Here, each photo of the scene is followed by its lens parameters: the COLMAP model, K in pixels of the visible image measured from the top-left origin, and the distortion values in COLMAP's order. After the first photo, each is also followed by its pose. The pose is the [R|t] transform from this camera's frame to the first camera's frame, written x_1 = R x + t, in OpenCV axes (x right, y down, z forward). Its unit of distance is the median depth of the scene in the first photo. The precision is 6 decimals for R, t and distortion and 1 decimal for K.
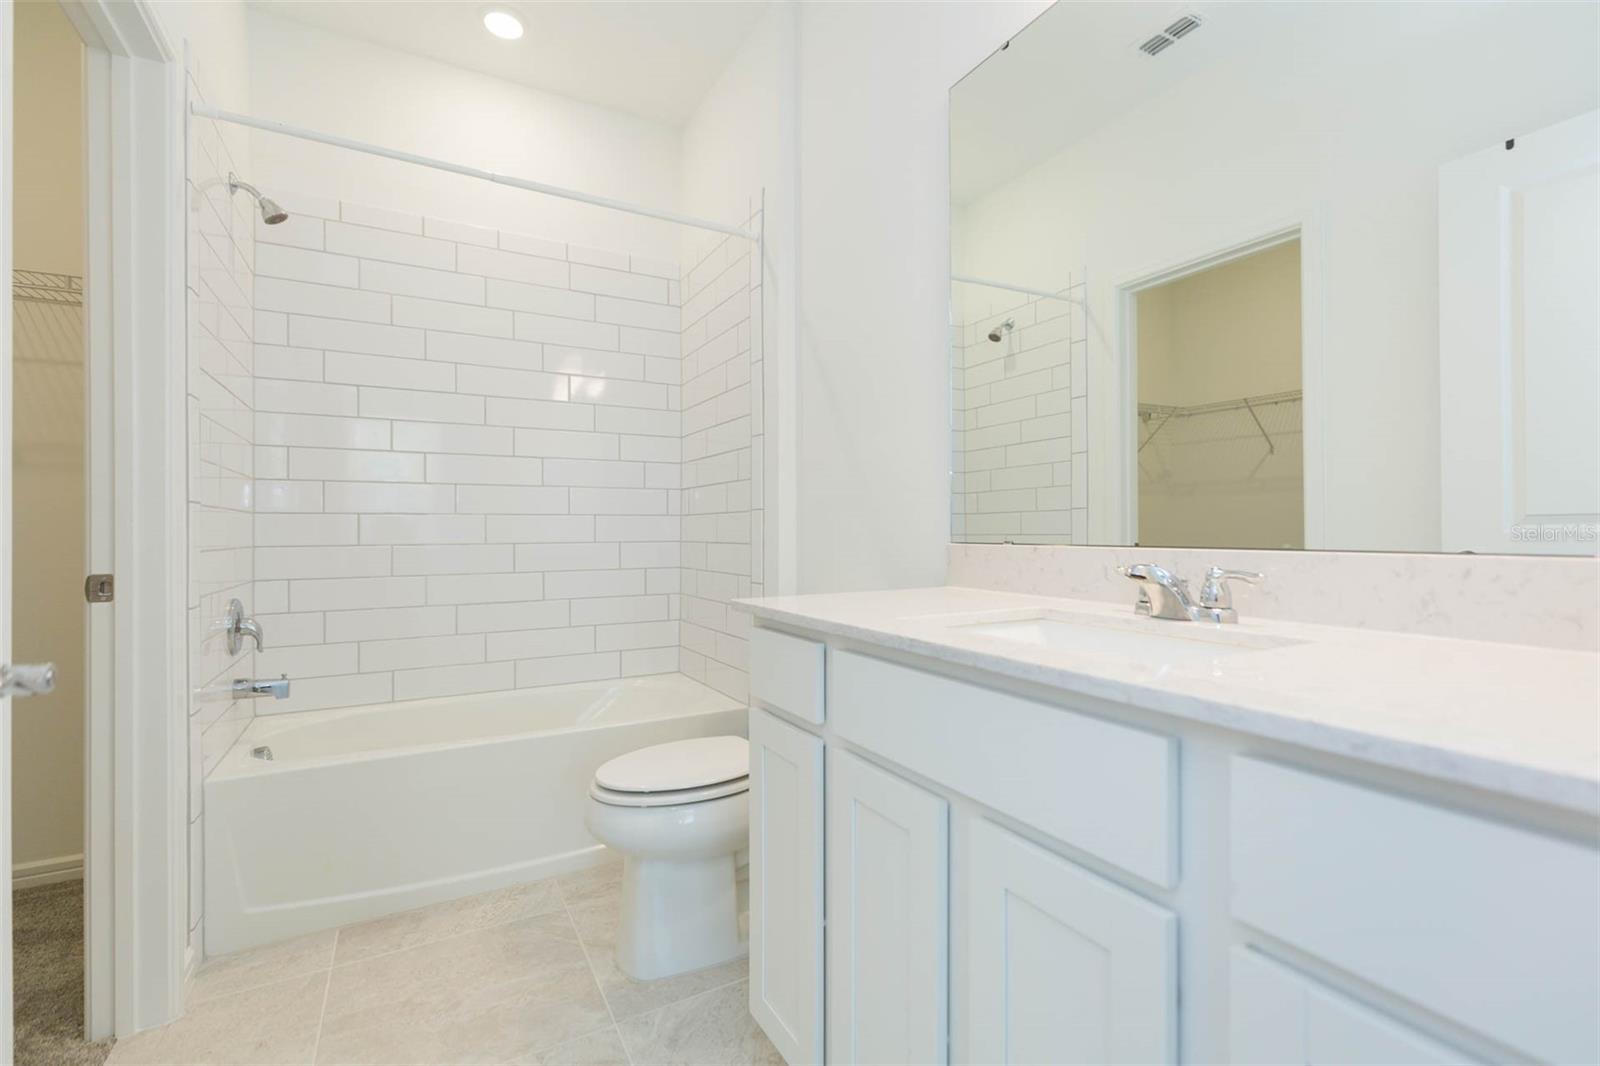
lens RADIAL K [[699.0, 0, 800.0], [0, 699.0, 533.0], [0, 0, 1]] dist [-0.001692, -0.000408]
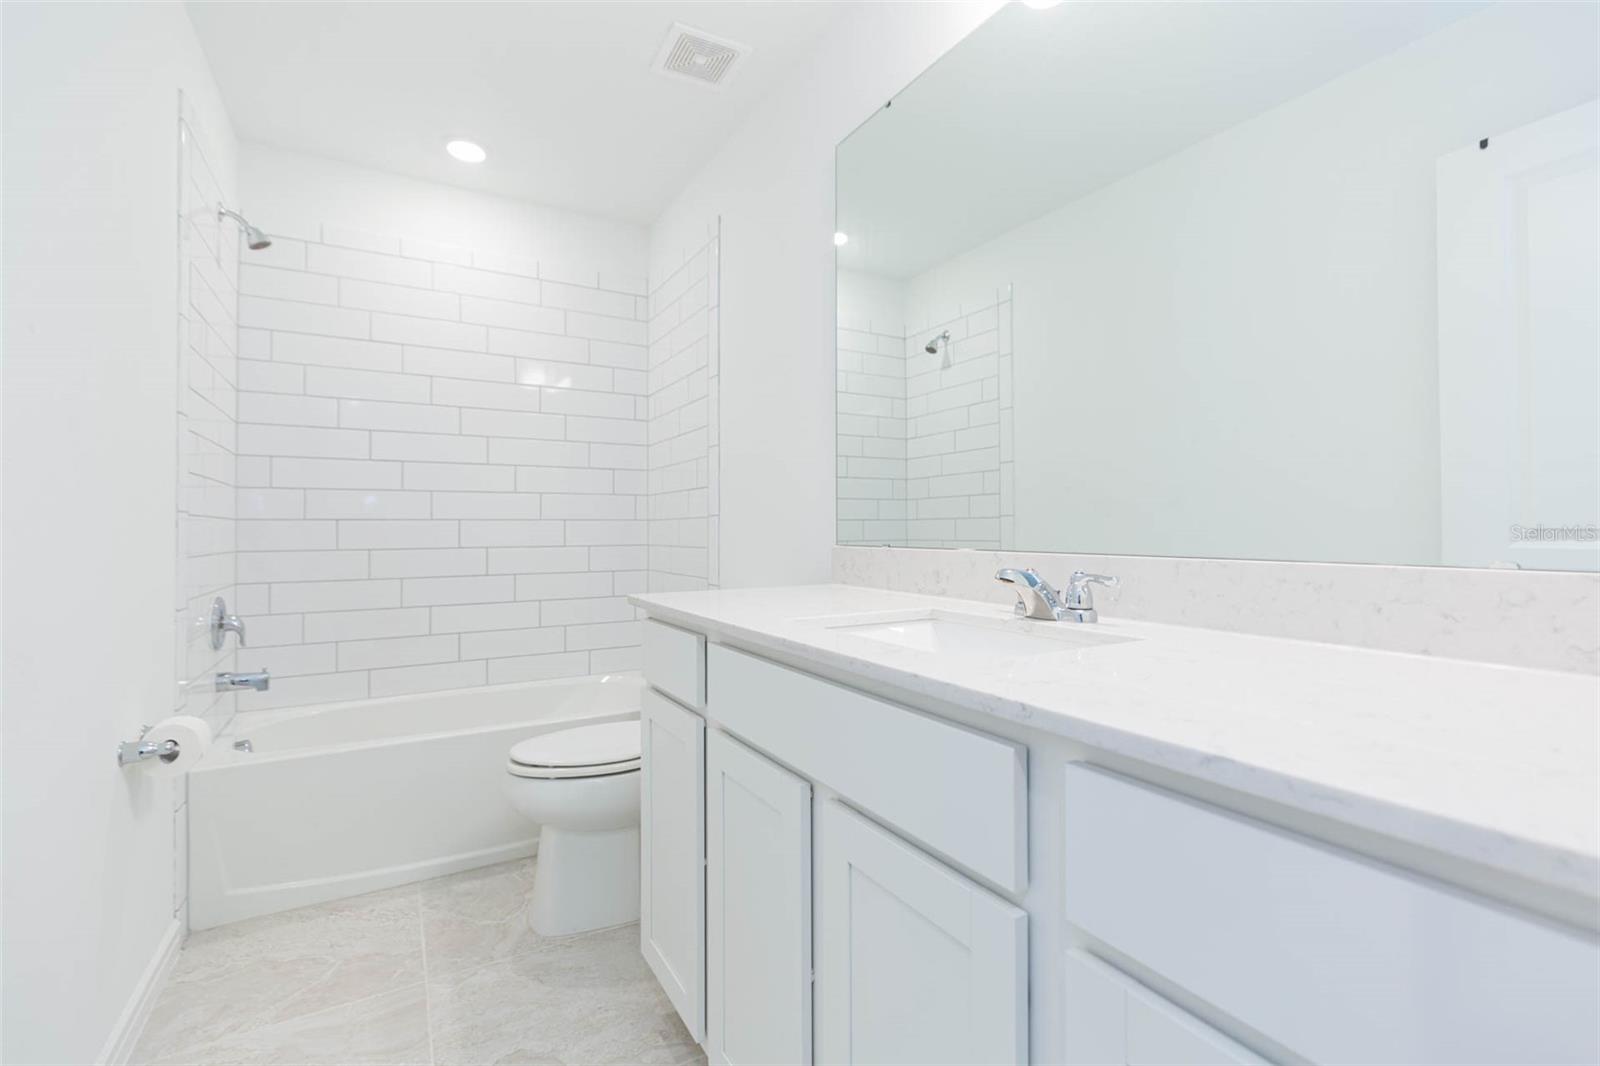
lens RADIAL K [[721.5, 0, 771.3], [0, 721.5, 535.6], [0, 0, 1]] dist [0.000868, 0.000111]
pose [[0.999008, 0.003444, -0.044405, 0.146155], [-0.003633, 0.999985, -0.004184, 0.000069], [0.044390, 0.004341, 0.999005, -0.122985]]
